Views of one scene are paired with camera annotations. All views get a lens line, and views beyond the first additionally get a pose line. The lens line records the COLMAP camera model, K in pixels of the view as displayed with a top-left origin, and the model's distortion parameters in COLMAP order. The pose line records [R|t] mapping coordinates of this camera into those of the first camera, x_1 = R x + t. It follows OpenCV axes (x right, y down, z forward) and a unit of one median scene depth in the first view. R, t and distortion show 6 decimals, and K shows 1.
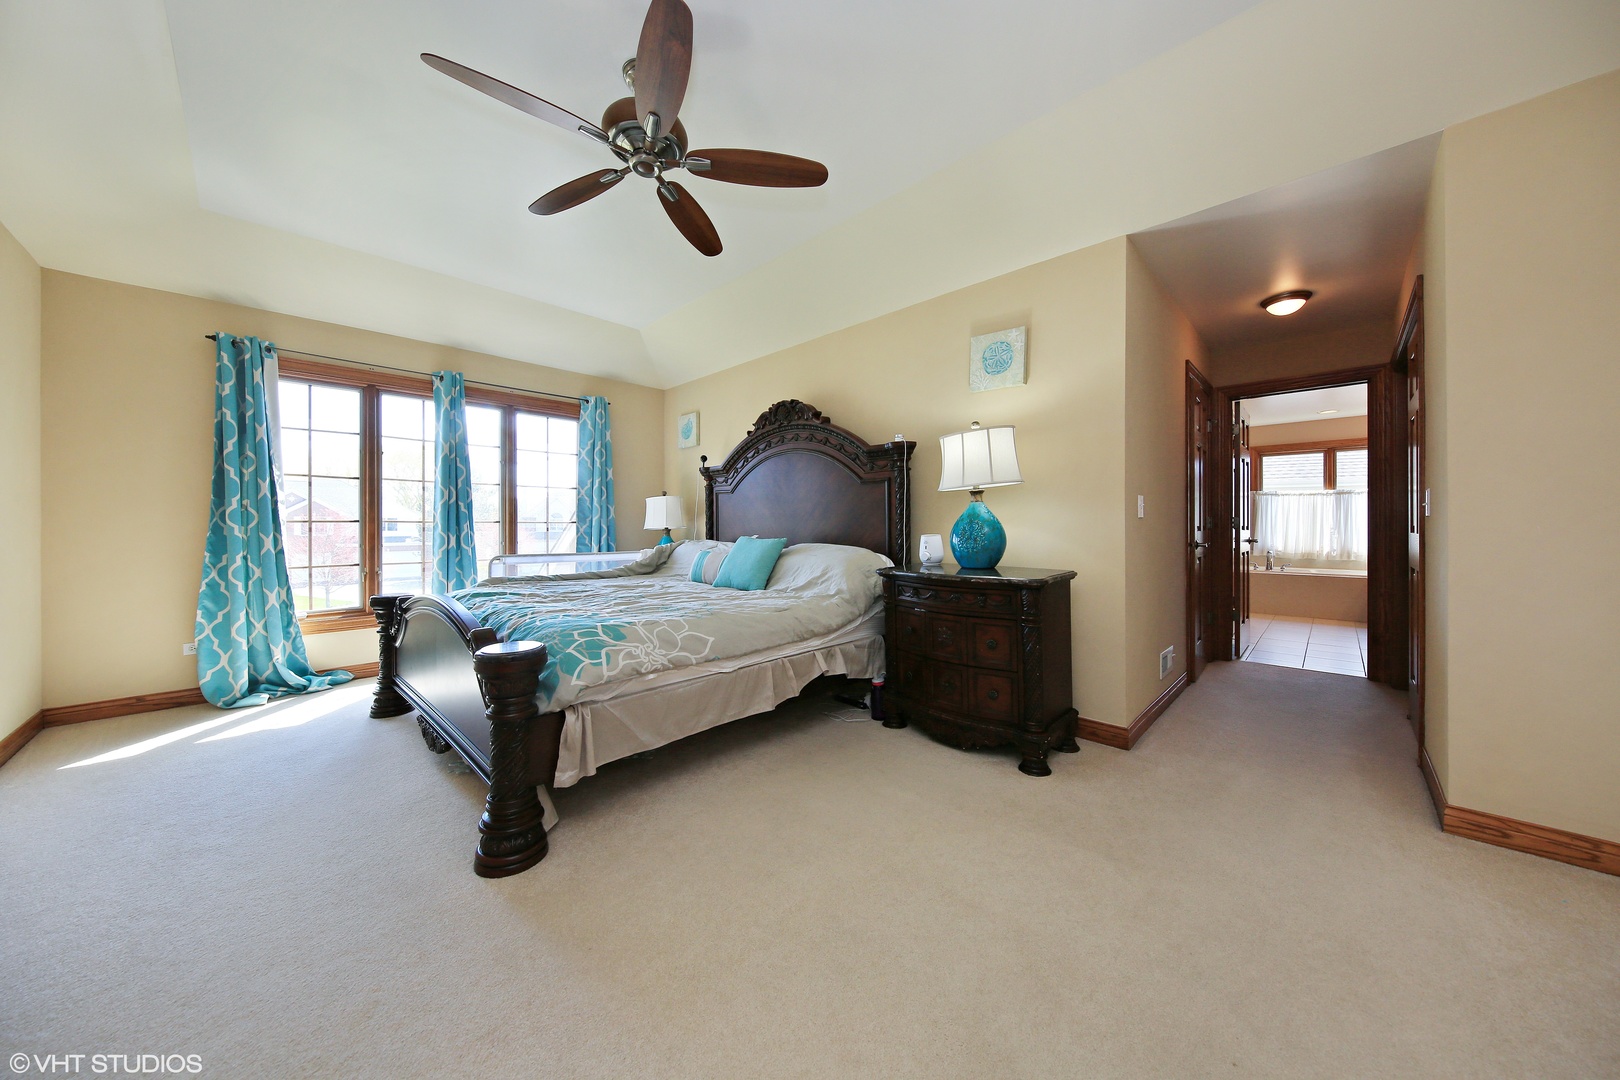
lens RADIAL K [[541.9, 0, 808.2], [0, 541.9, 523.9], [0, 0, 1]] dist [-0.000403, -0.000073]
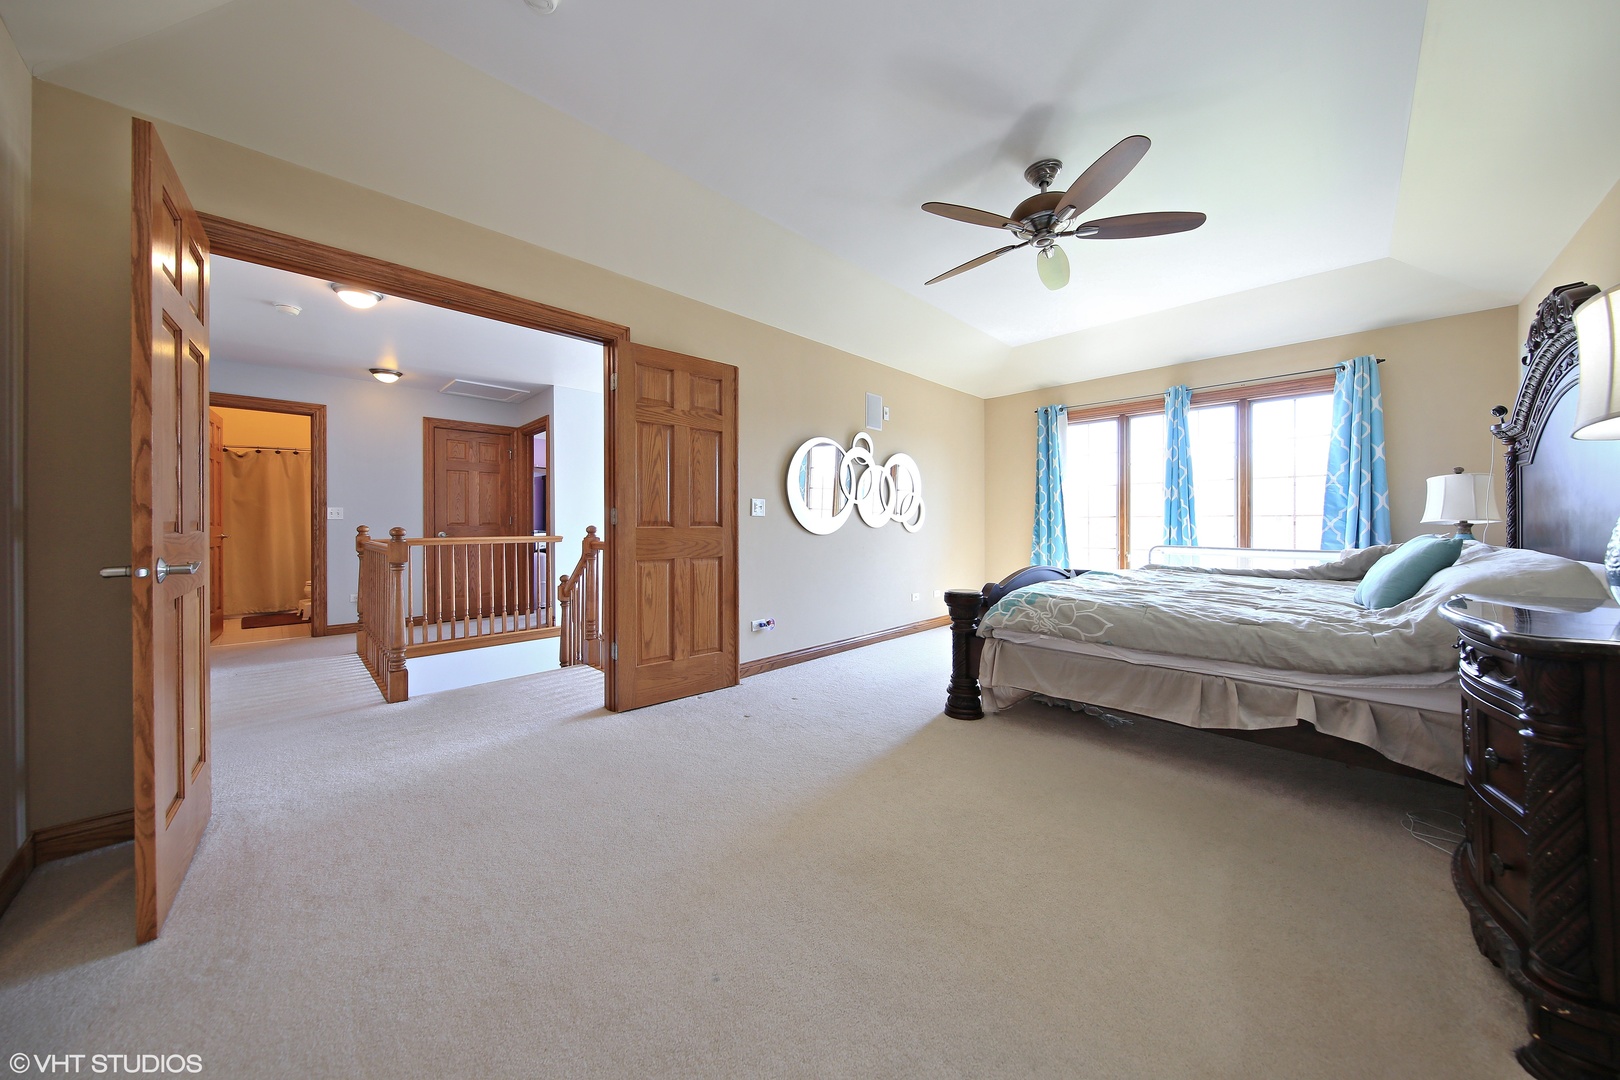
lens RADIAL K [[541.9, 0, 808.2], [0, 541.9, 523.9], [0, 0, 1]] dist [-0.000403, -0.000073]
pose [[-0.018817, 0.005590, -0.999807, 0.513974], [0.007069, 0.999960, 0.005458, 0.000996], [0.999798, -0.006965, -0.018855, 0.238371]]
